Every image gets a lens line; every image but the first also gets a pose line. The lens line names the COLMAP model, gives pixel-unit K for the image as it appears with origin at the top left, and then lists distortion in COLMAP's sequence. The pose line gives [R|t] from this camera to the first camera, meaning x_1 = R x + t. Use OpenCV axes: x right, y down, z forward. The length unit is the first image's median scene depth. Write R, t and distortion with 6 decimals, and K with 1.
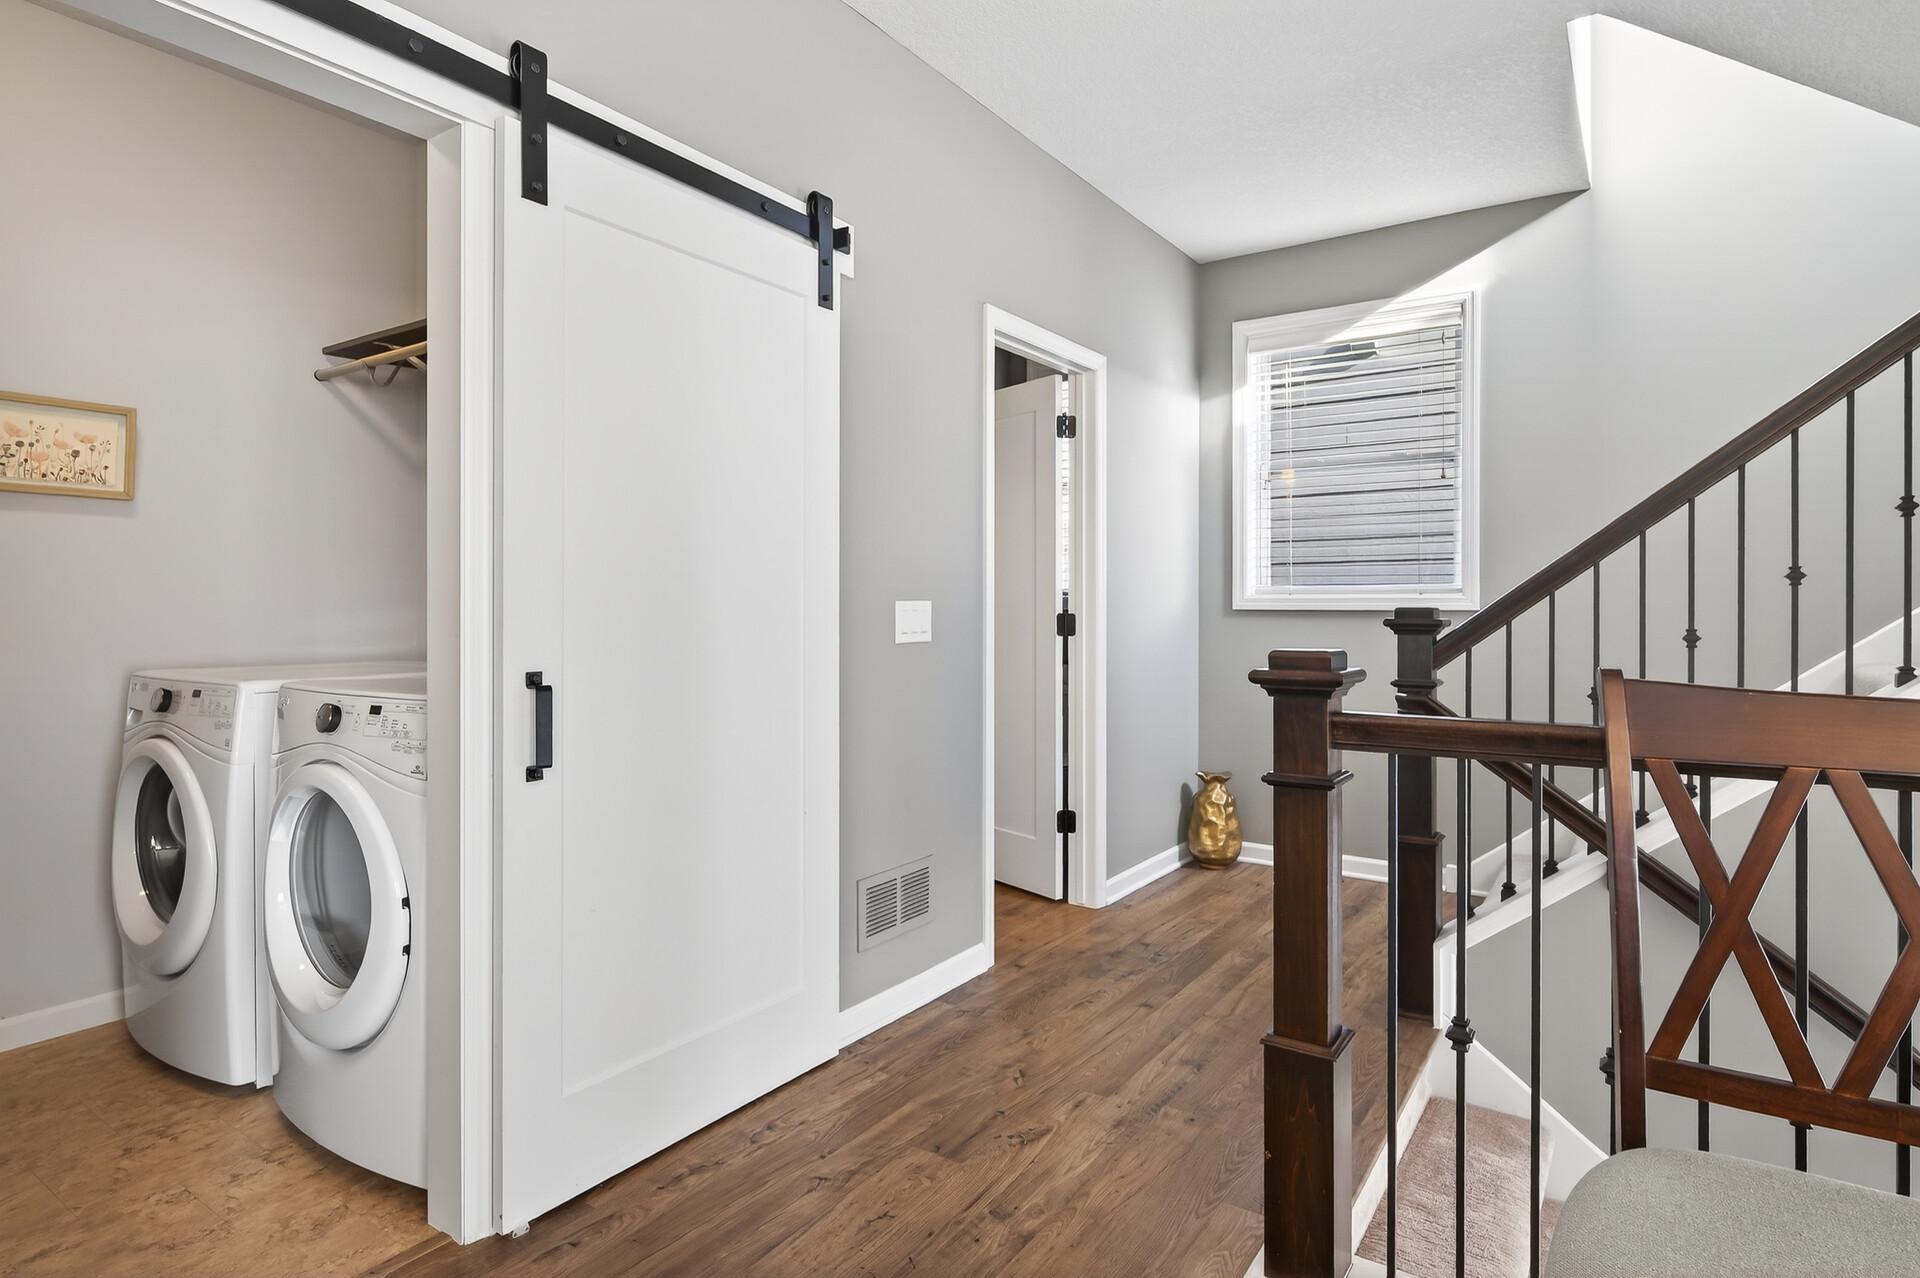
lens RADIAL K [[1069.5, 0, 977.3], [0, 1069.5, 609.3], [0, 0, 1]] dist [-0.001458, 0.001067]
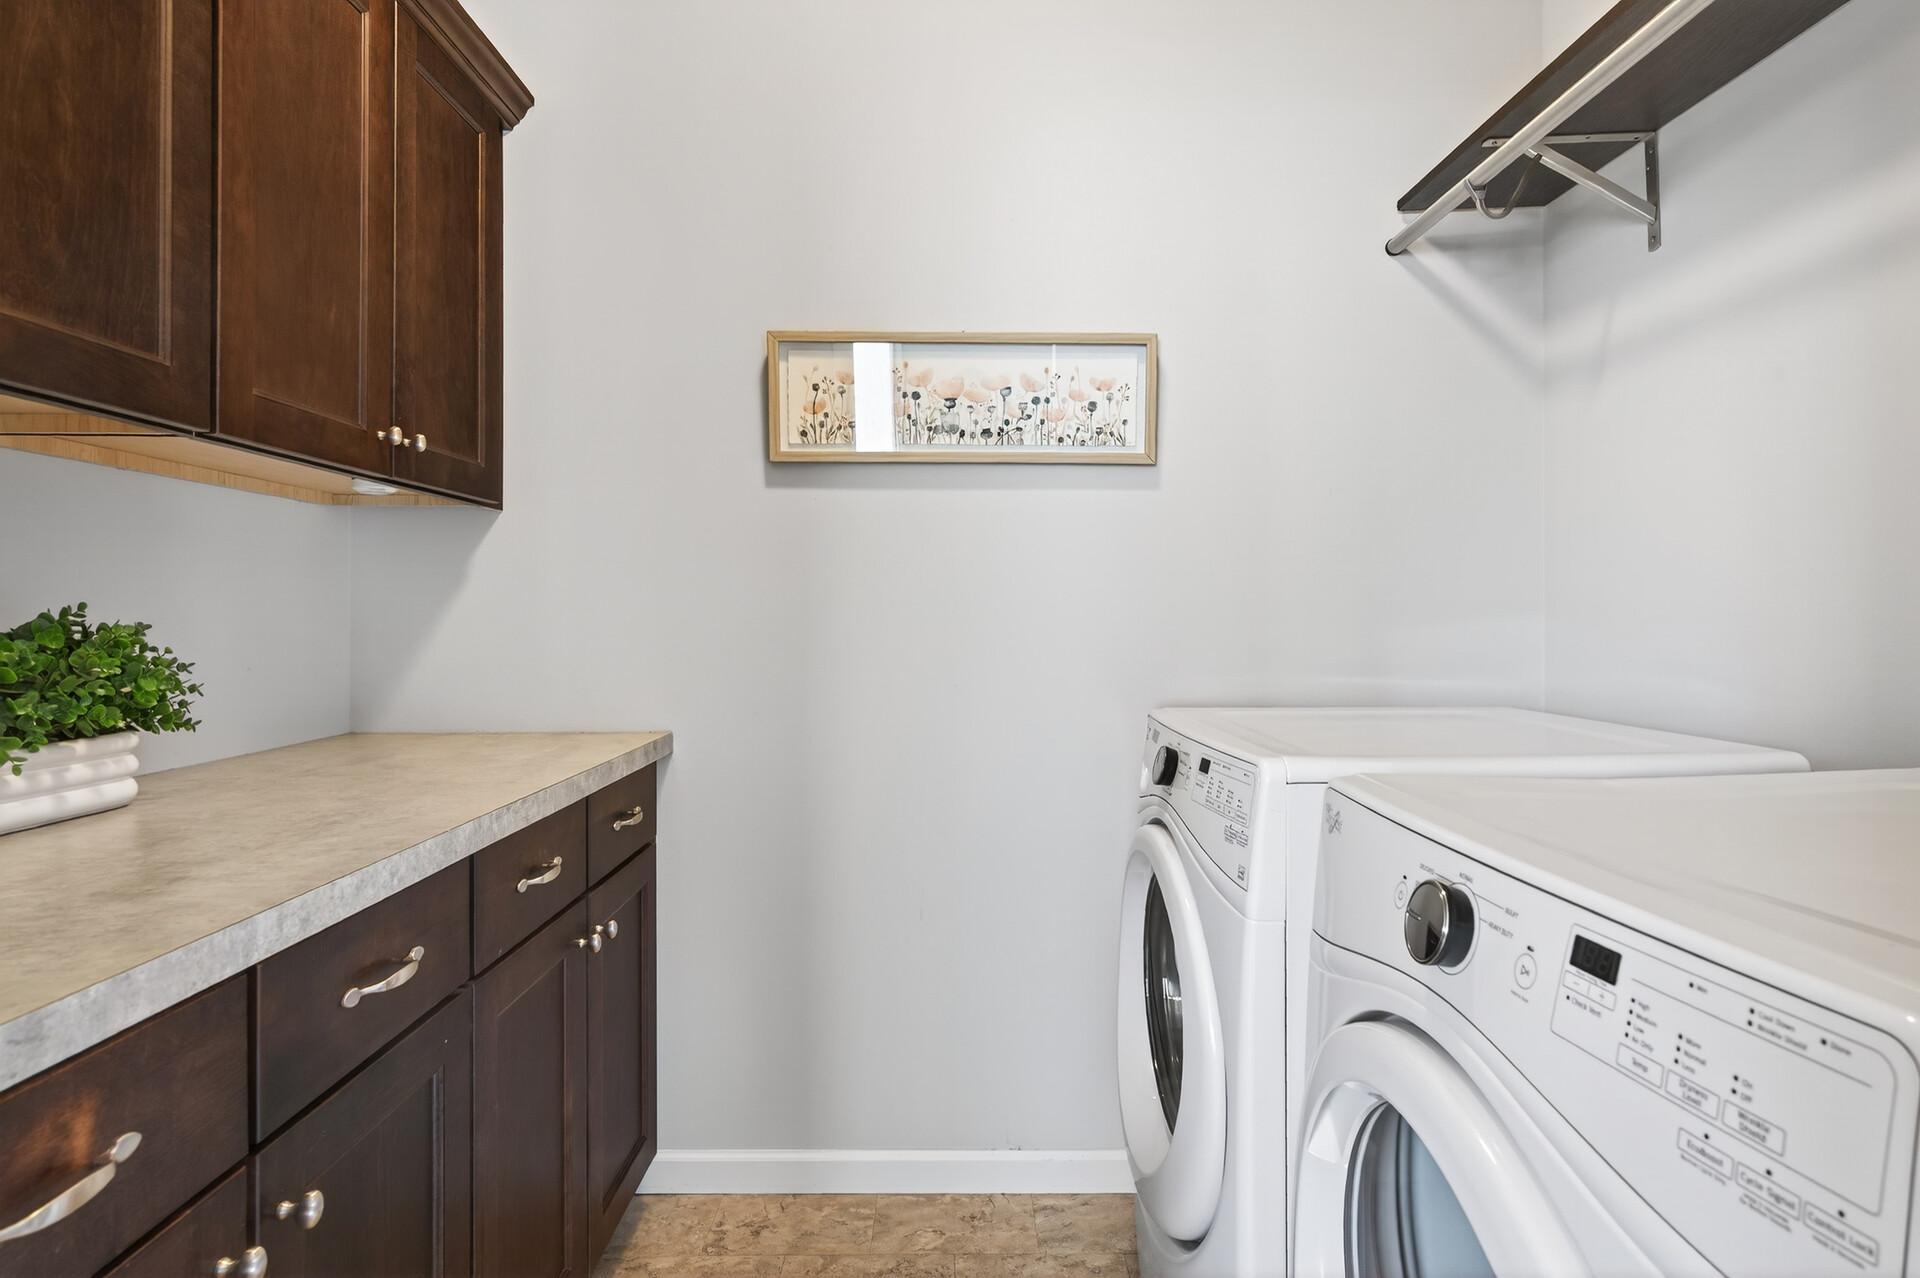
lens RADIAL K [[1069.5, 0, 977.3], [0, 1069.5, 609.3], [0, 0, 1]] dist [-0.001458, 0.001067]
pose [[0.611646, -0.003791, -0.791123, -0.316078], [-0.001721, 0.999980, -0.006122, -0.000991], [0.791130, 0.005106, 0.611627, 0.498155]]
